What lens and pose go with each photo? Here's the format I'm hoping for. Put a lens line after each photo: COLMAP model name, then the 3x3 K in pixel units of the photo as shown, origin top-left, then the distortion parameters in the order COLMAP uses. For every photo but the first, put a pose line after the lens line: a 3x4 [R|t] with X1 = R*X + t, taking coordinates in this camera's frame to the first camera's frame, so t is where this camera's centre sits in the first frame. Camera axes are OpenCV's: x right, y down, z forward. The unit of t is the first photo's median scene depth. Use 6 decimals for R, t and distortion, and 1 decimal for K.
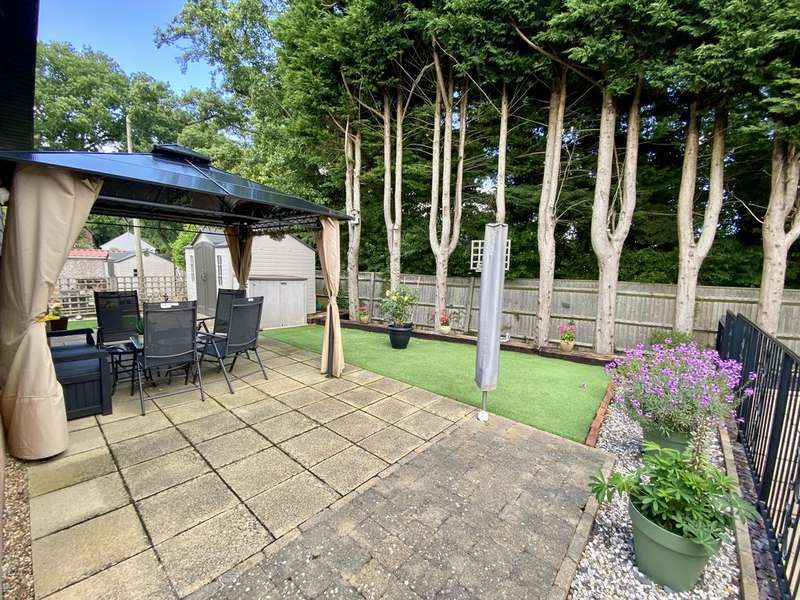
lens RADIAL K [[323.0, 0, 401.2], [0, 323.0, 298.9], [0, 0, 1]] dist [0.013112, -0.016926]
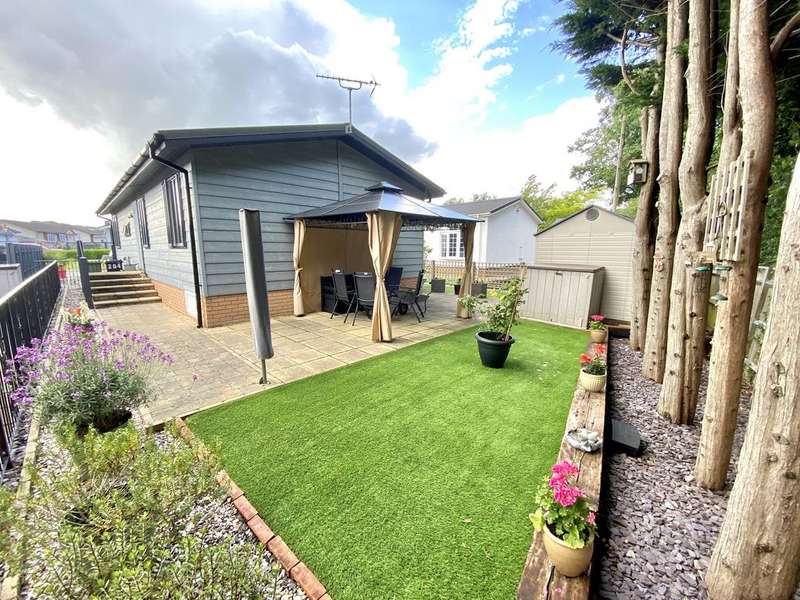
lens RADIAL K [[323.0, 0, 400.6], [0, 323.0, 296.6], [0, 0, 1]] dist [0.013112, -0.016926]
pose [[-0.052943, 0.109285, -0.992600, 1.130232], [-0.102459, 0.988153, 0.114260, -0.095764], [0.993327, 0.107750, -0.041119, 1.256049]]
